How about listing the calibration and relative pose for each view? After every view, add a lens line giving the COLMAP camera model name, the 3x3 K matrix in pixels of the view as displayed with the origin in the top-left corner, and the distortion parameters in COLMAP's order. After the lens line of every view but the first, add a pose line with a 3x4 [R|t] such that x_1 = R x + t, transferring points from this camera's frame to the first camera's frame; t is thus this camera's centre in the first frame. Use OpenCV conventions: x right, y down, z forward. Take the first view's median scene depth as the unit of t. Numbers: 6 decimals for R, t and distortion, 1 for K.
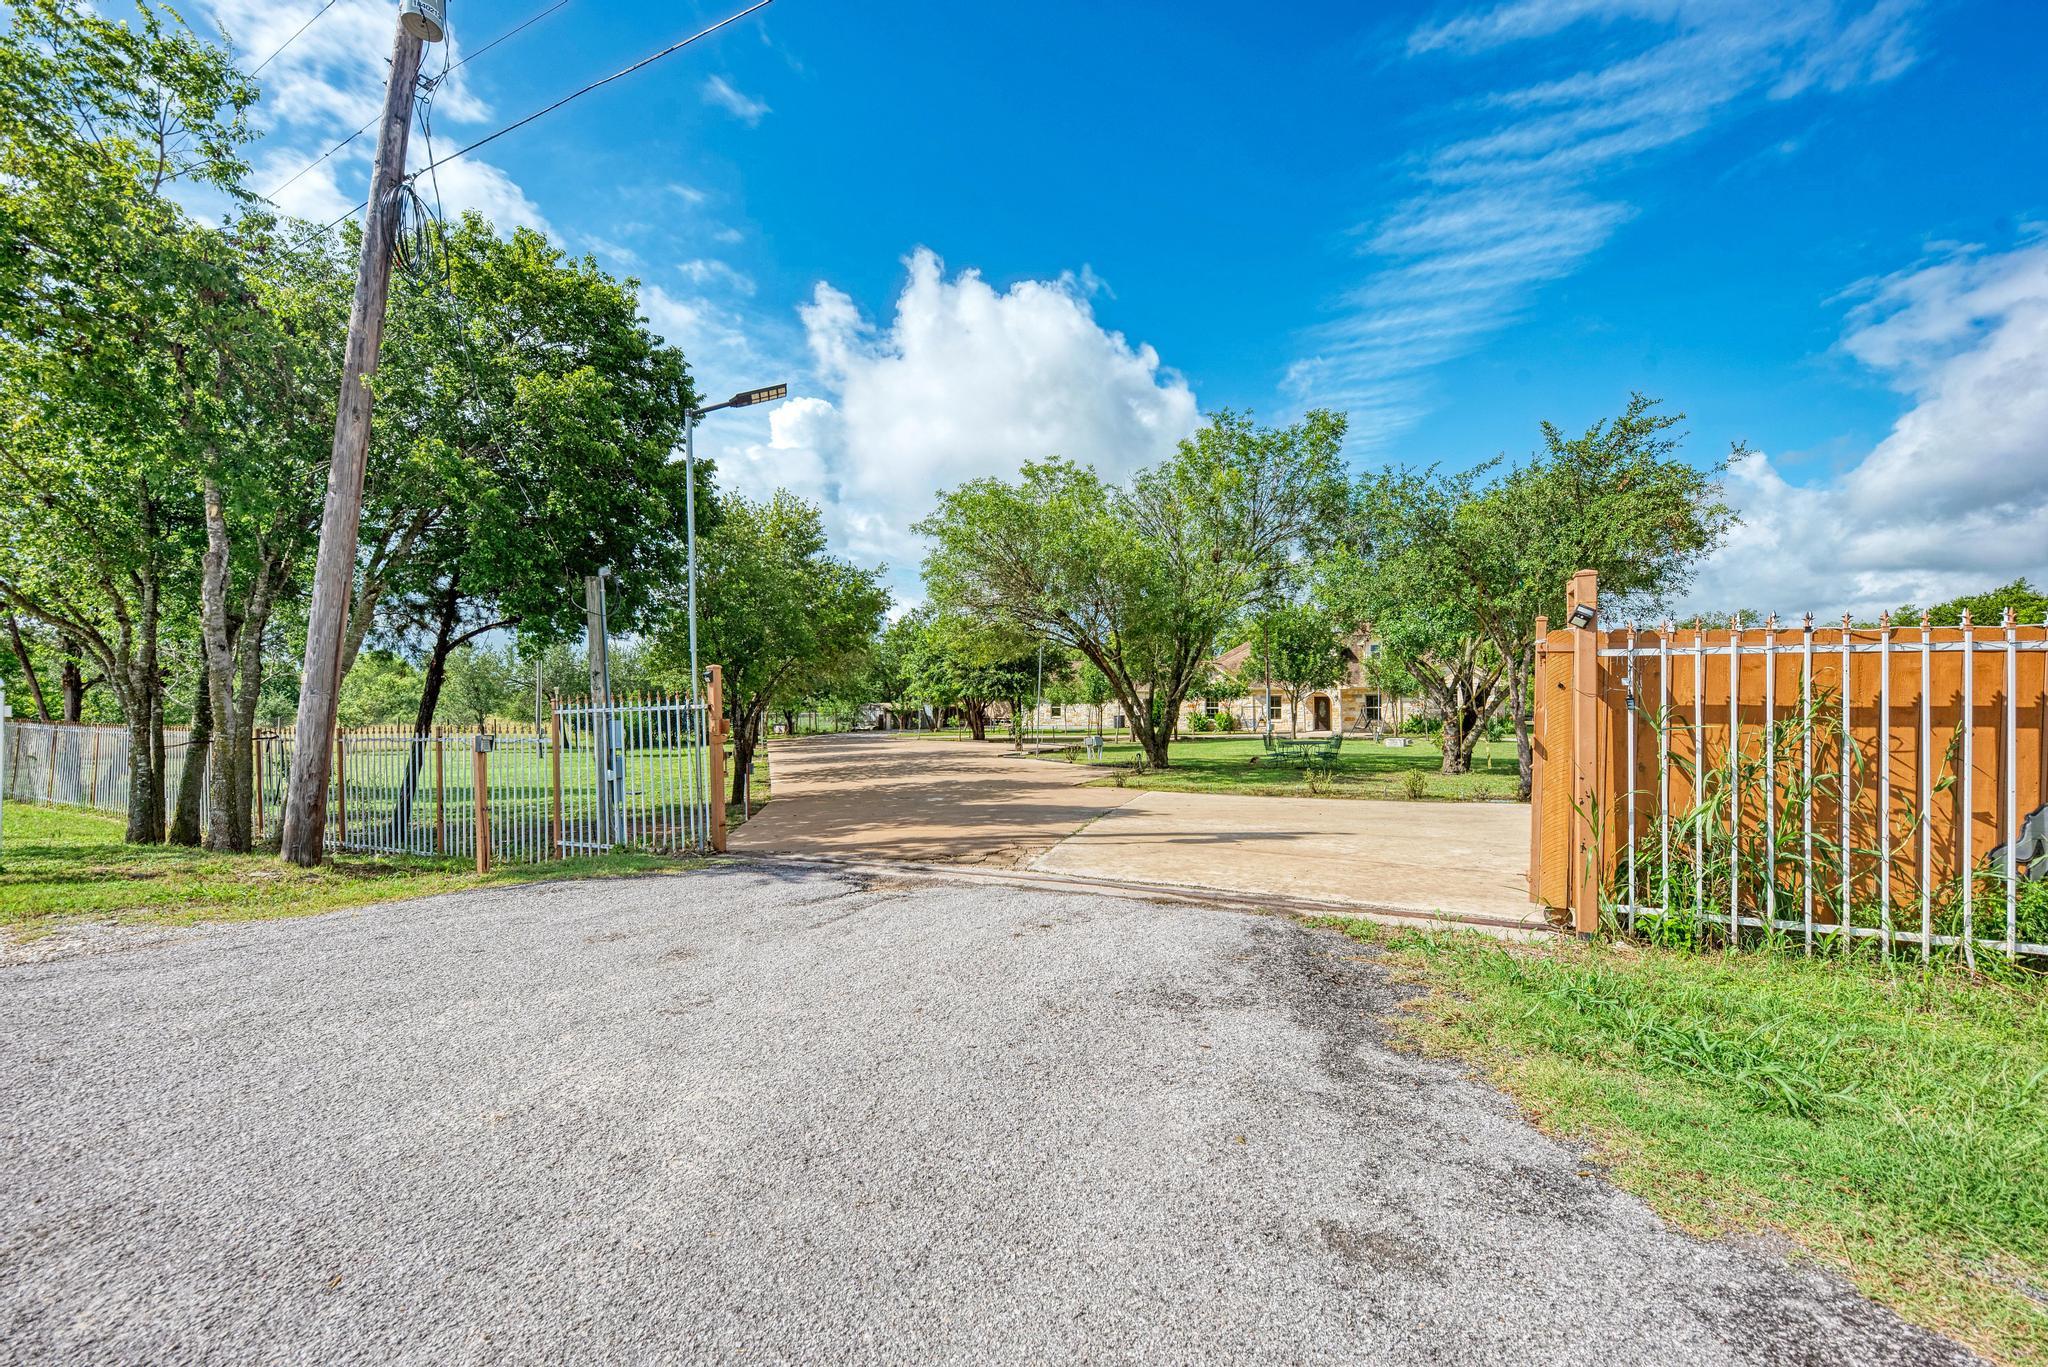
lens RADIAL K [[783.7, 0, 1033.8], [0, 783.7, 691.2], [0, 0, 1]] dist [0.001023, 0.000110]
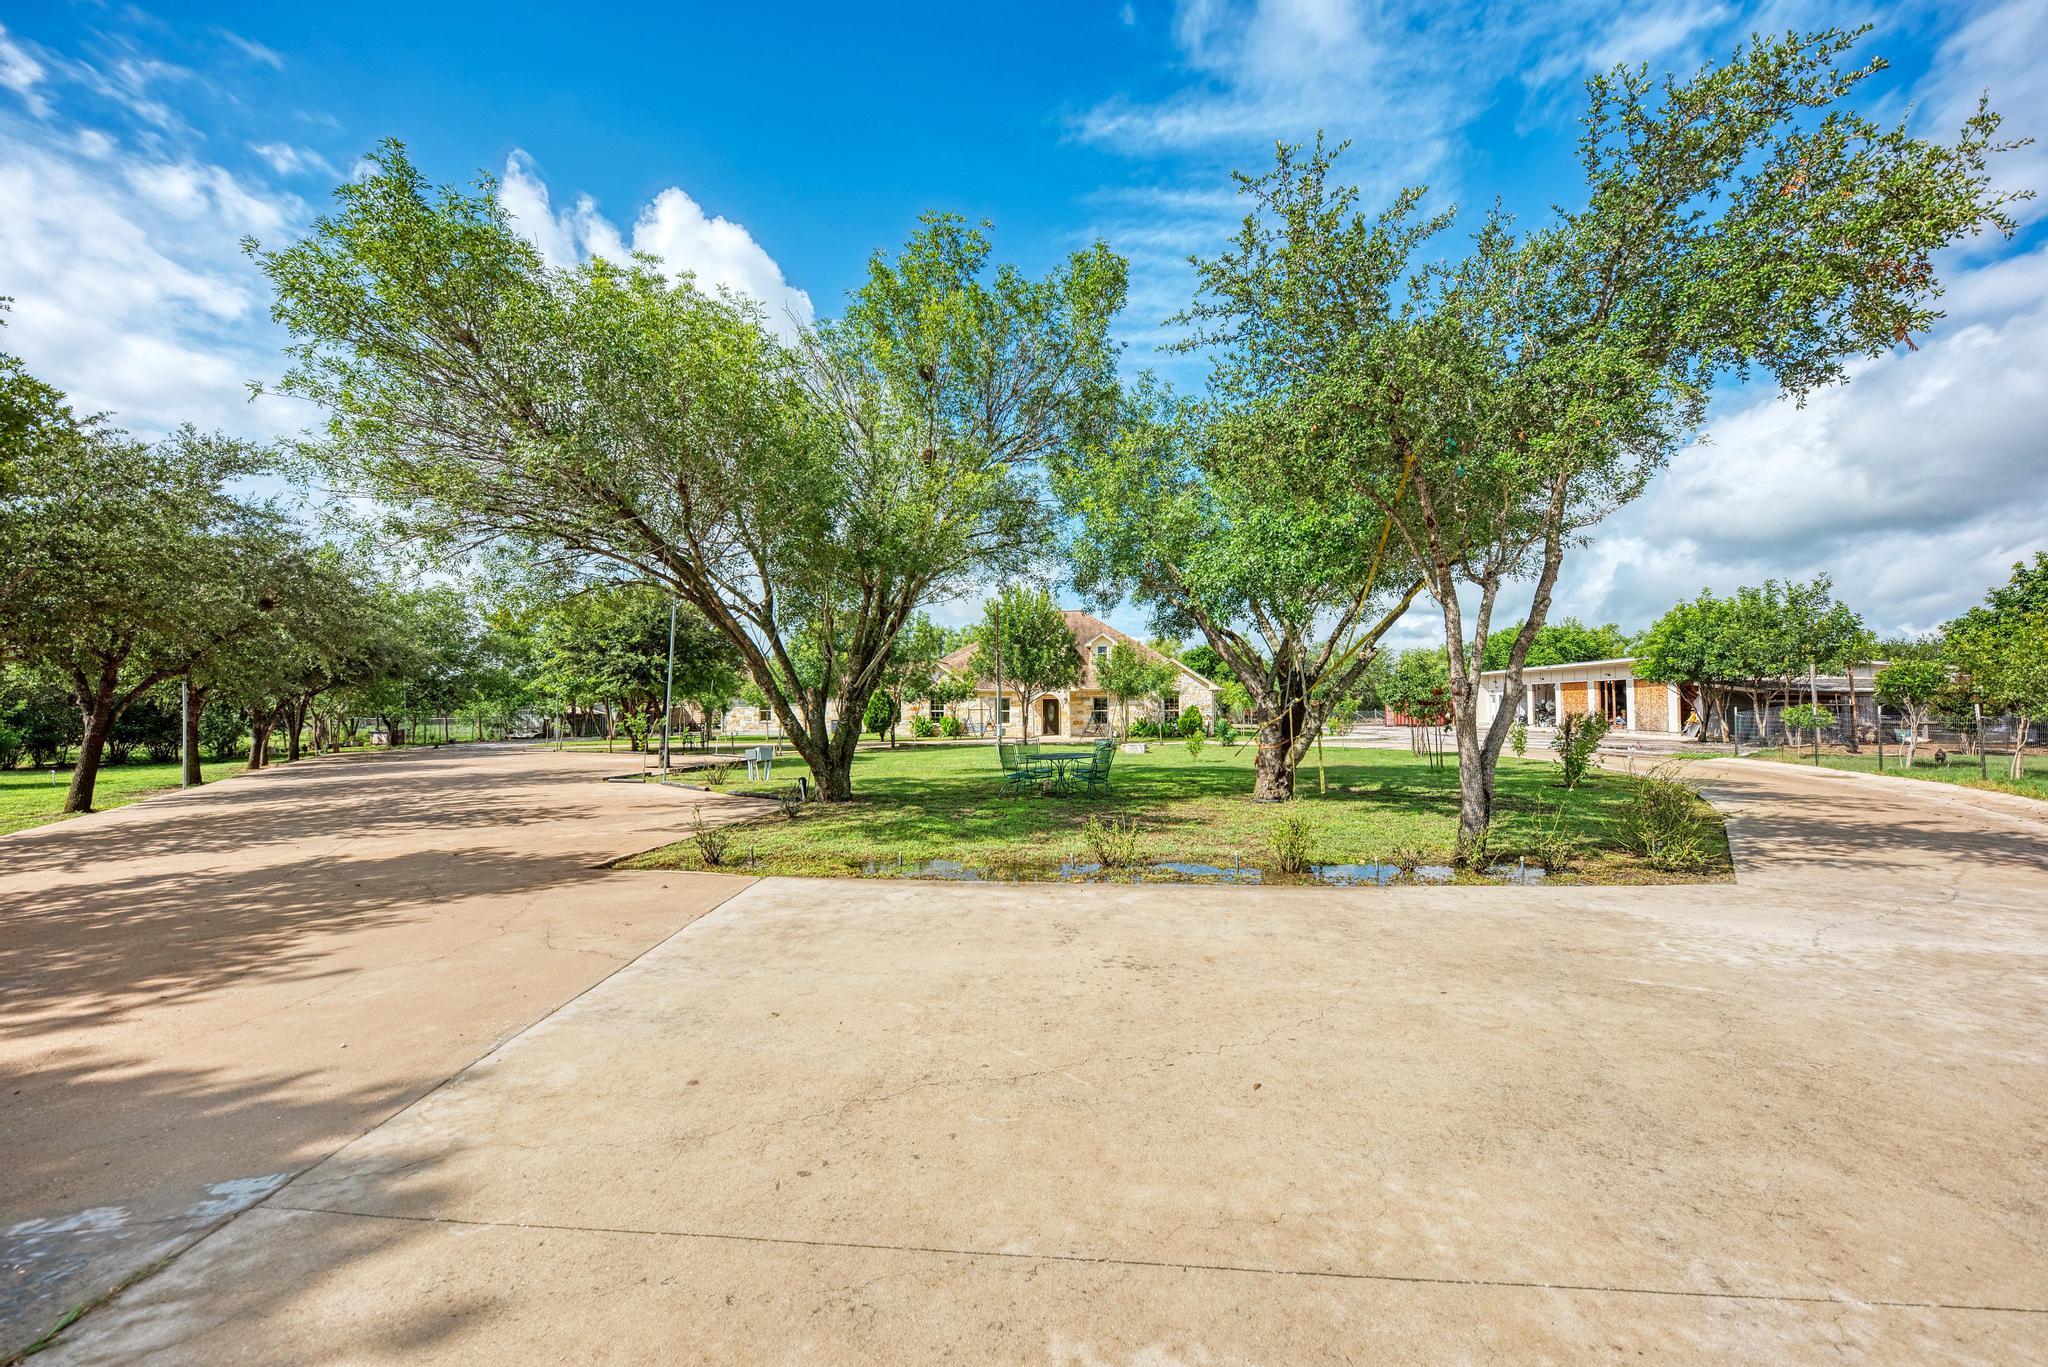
lens RADIAL K [[750.5, 0, 1028.7], [0, 750.5, 693.6], [0, 0, 1]] dist [0.001290, 0.000047]
pose [[0.943301, 0.011182, 0.331750, 0.045615], [-0.009328, 0.999931, -0.007180, 0.007432], [-0.331807, 0.003679, 0.943340, 0.168984]]
